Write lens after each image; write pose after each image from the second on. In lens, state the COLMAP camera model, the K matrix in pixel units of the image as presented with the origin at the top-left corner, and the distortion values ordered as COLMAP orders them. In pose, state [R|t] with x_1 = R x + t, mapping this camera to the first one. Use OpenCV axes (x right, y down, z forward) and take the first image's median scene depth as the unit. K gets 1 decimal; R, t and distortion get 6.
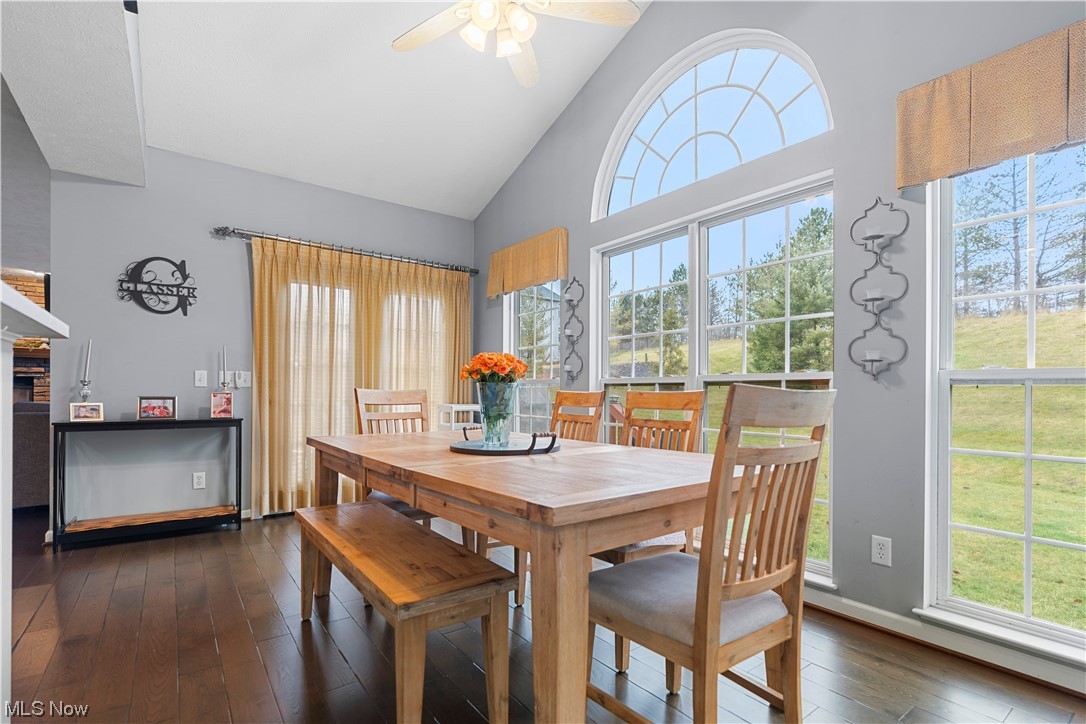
lens RADIAL K [[492.7, 0, 559.1], [0, 492.7, 389.8], [0, 0, 1]] dist [-0.007612, 0.005272]
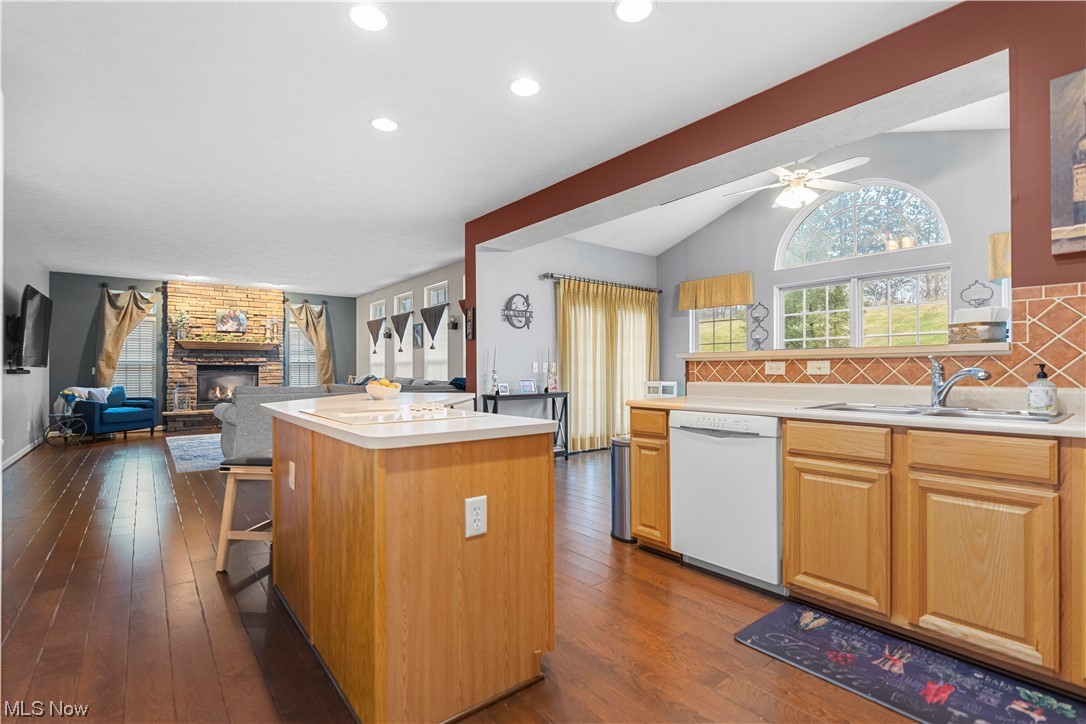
lens RADIAL K [[492.7, 0, 544.1], [0, 492.7, 370.4], [0, 0, 1]] dist [-0.007612, 0.005272]
pose [[0.999200, -0.013237, 0.037734, -0.768022], [0.012942, 0.999884, 0.008026, -0.027804], [-0.037836, -0.007531, 0.999256, -0.617499]]
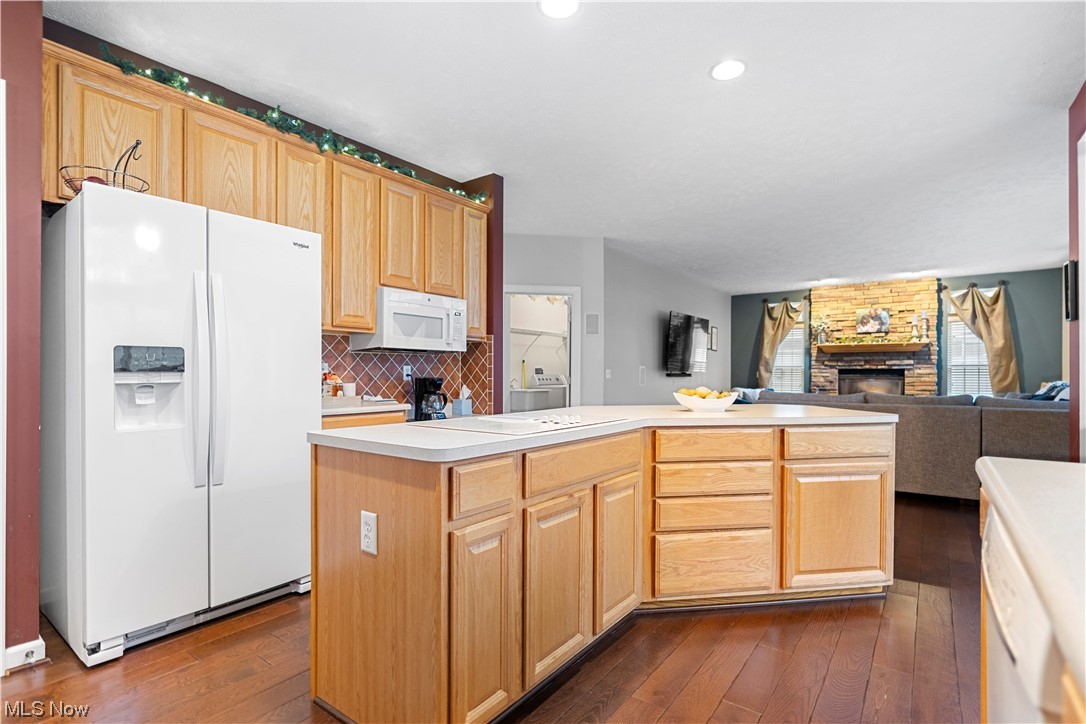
lens RADIAL K [[519.5, 0, 545.7], [0, 519.5, 373.8], [0, 0, 1]] dist [-0.004770, -0.001928]
pose [[0.295601, -0.009763, -0.955261, -0.405996], [0.007515, 0.999941, -0.007894, -0.024426], [0.955282, -0.004845, 0.295657, -0.223331]]
